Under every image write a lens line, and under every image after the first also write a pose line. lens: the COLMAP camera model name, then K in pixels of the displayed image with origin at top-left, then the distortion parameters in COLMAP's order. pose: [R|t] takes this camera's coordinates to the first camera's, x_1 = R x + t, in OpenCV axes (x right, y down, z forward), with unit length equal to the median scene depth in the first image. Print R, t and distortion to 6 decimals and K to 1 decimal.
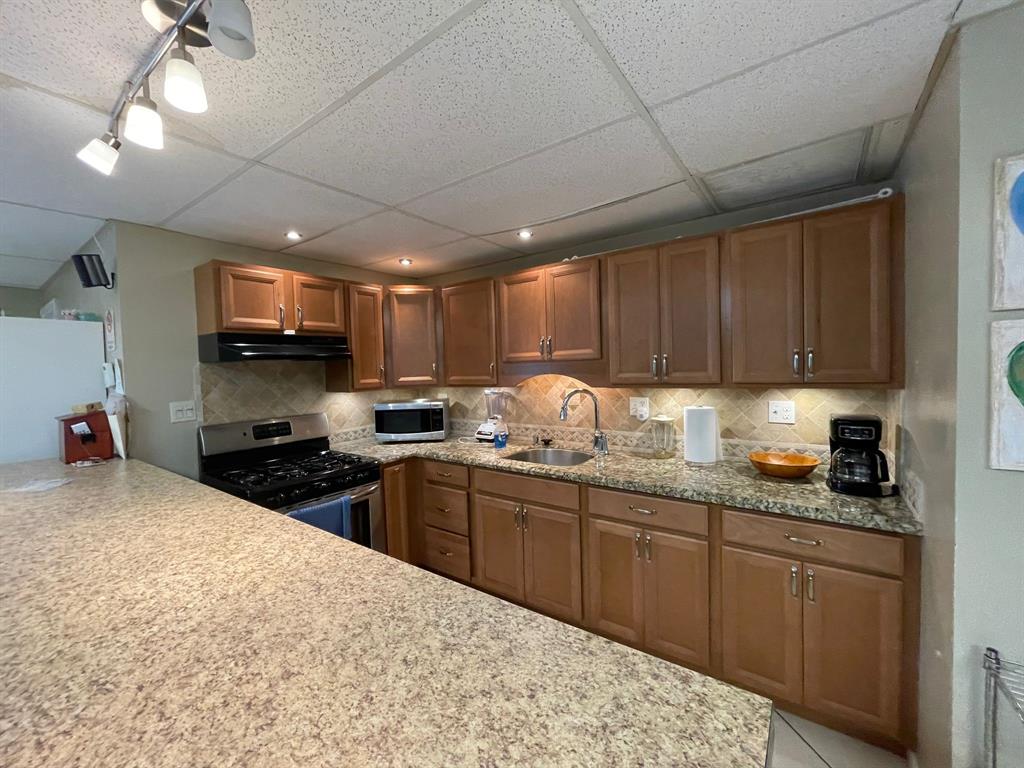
lens RADIAL K [[414.2, 0, 509.8], [0, 414.2, 381.7], [0, 0, 1]] dist [0.000225, -0.000112]
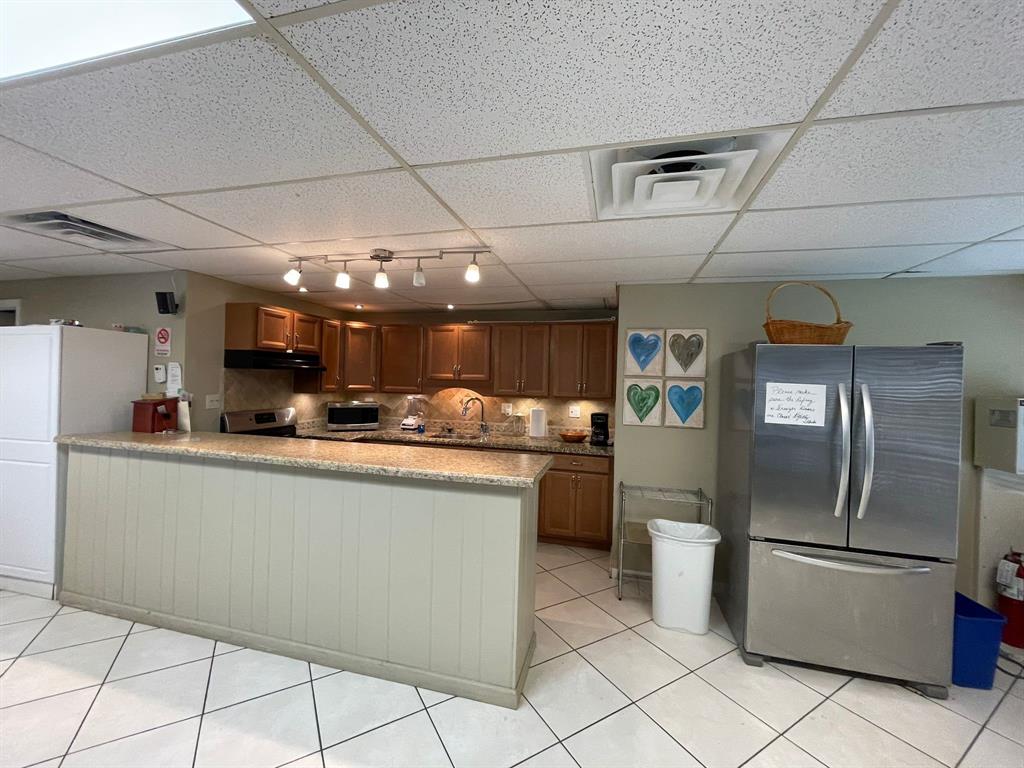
lens RADIAL K [[414.2, 0, 509.8], [0, 414.2, 381.7], [0, 0, 1]] dist [0.000225, -0.000112]
pose [[0.927937, 0.053381, 0.368895, -0.348051], [-0.039765, 0.998221, -0.044420, 0.024641], [-0.370610, 0.026549, 0.928409, -0.679375]]
